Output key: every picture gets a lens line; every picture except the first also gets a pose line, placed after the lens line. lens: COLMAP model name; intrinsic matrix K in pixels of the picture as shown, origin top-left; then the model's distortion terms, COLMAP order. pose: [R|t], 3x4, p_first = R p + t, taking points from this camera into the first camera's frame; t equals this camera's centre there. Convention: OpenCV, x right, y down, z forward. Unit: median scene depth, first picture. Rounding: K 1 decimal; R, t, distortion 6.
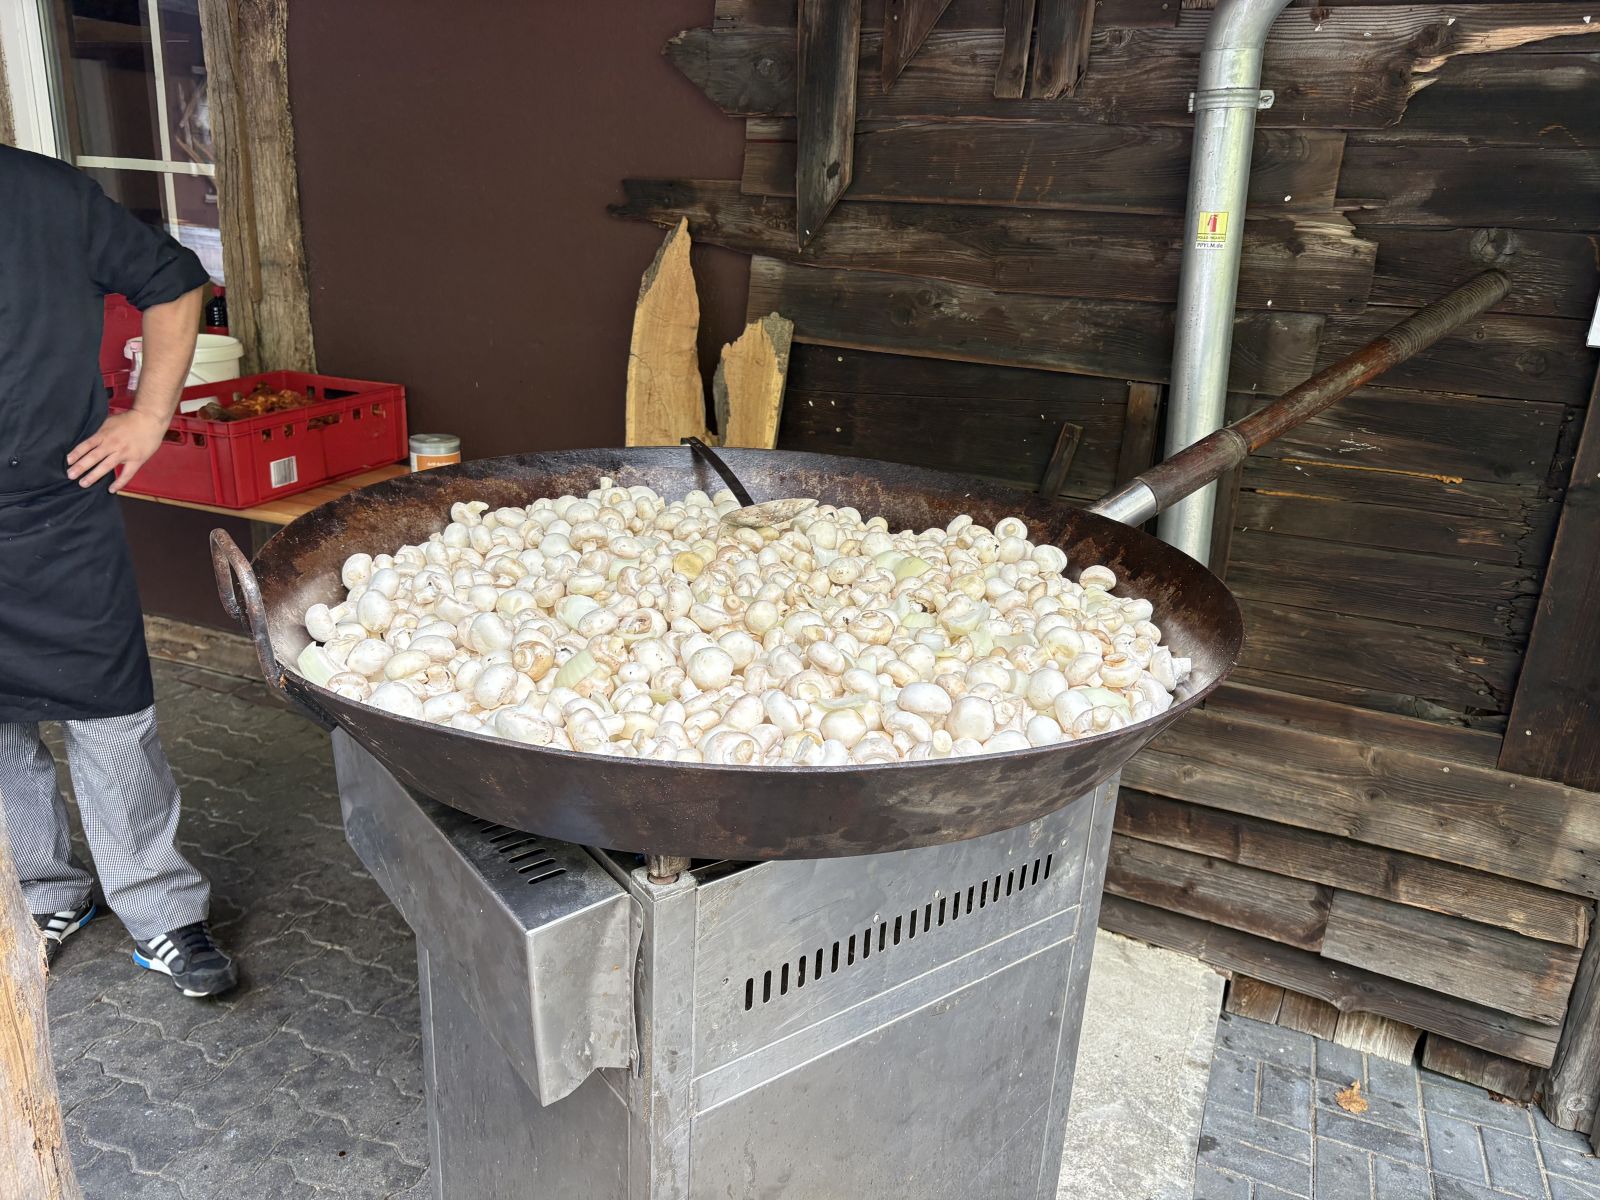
lens RADIAL K [[1205.8, 0, 800.0], [0, 1205.8, 600.0], [0, 0, 1]] dist [0.086655, -0.108631]
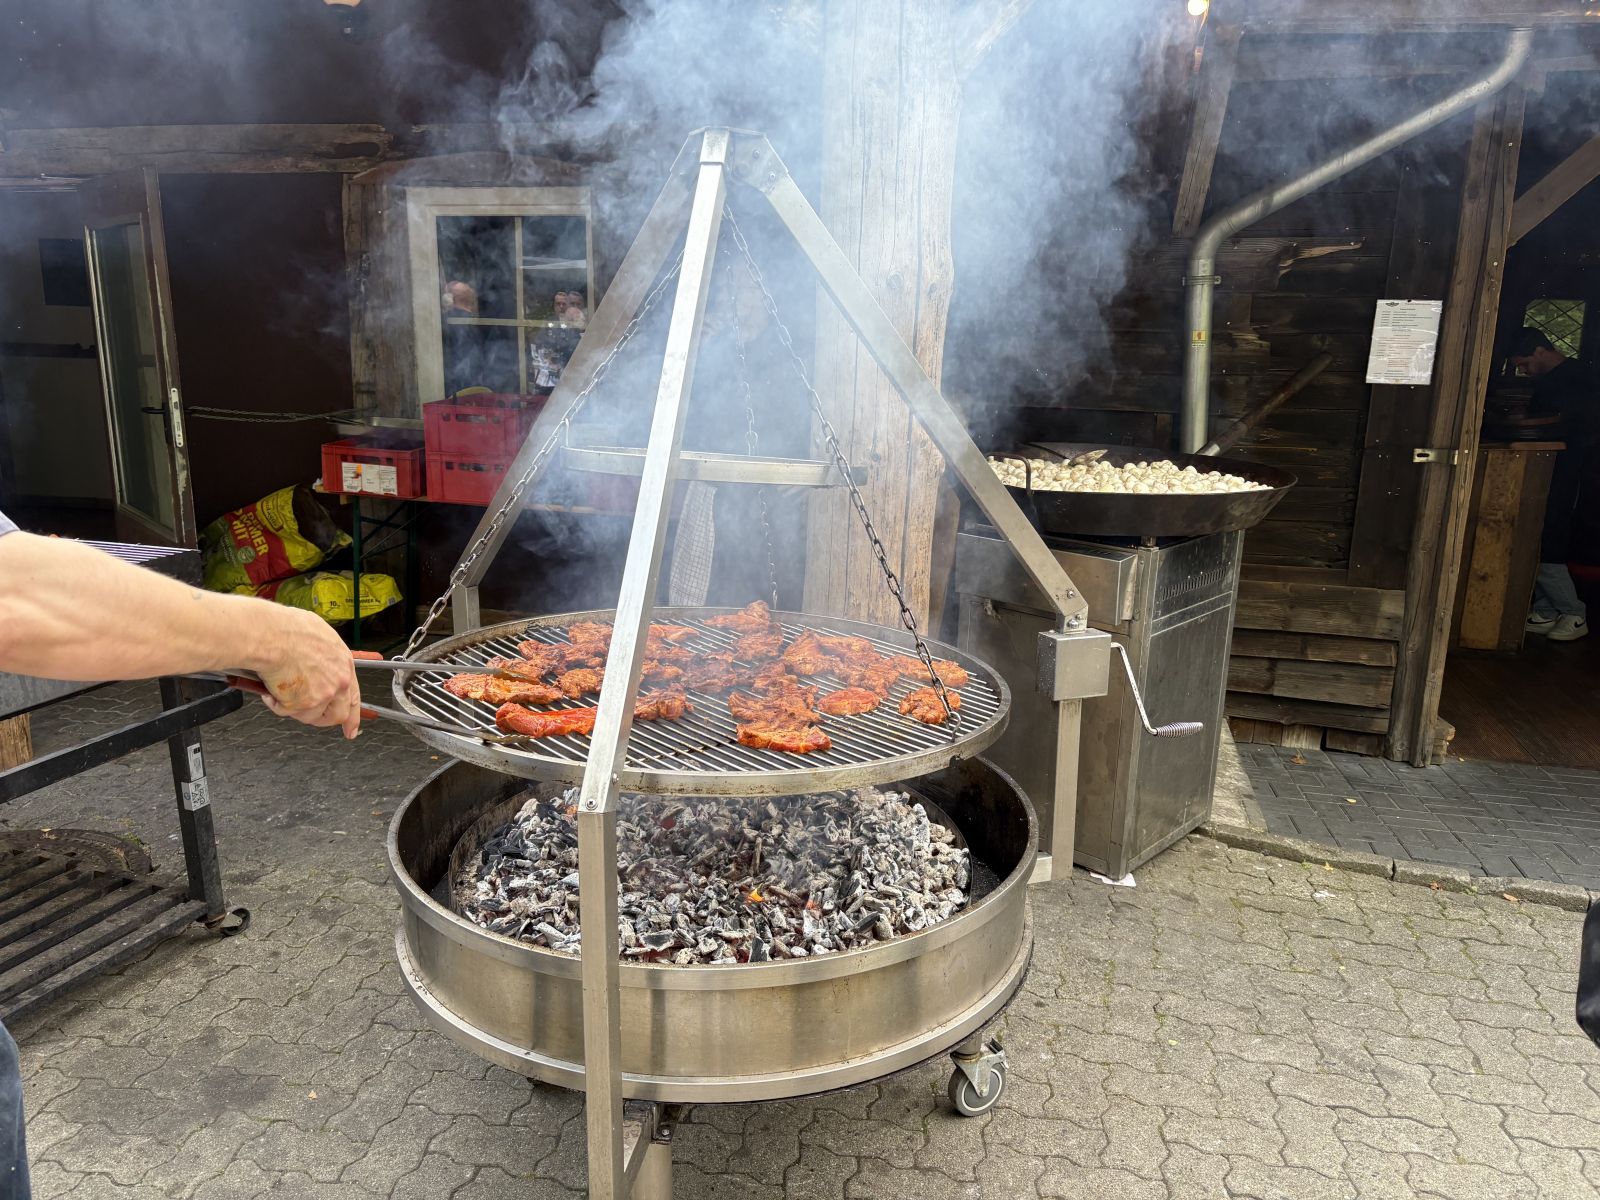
lens RADIAL K [[1196.0, 0, 800.0], [0, 1196.0, 600.0], [0, 0, 1]] dist [0.016199, 0.005551]
pose [[0.983582, -0.073431, 0.164849, -0.677877], [0.086267, 0.993660, -0.072095, 0.225761], [-0.158510, 0.085133, 0.983680, -0.851198]]
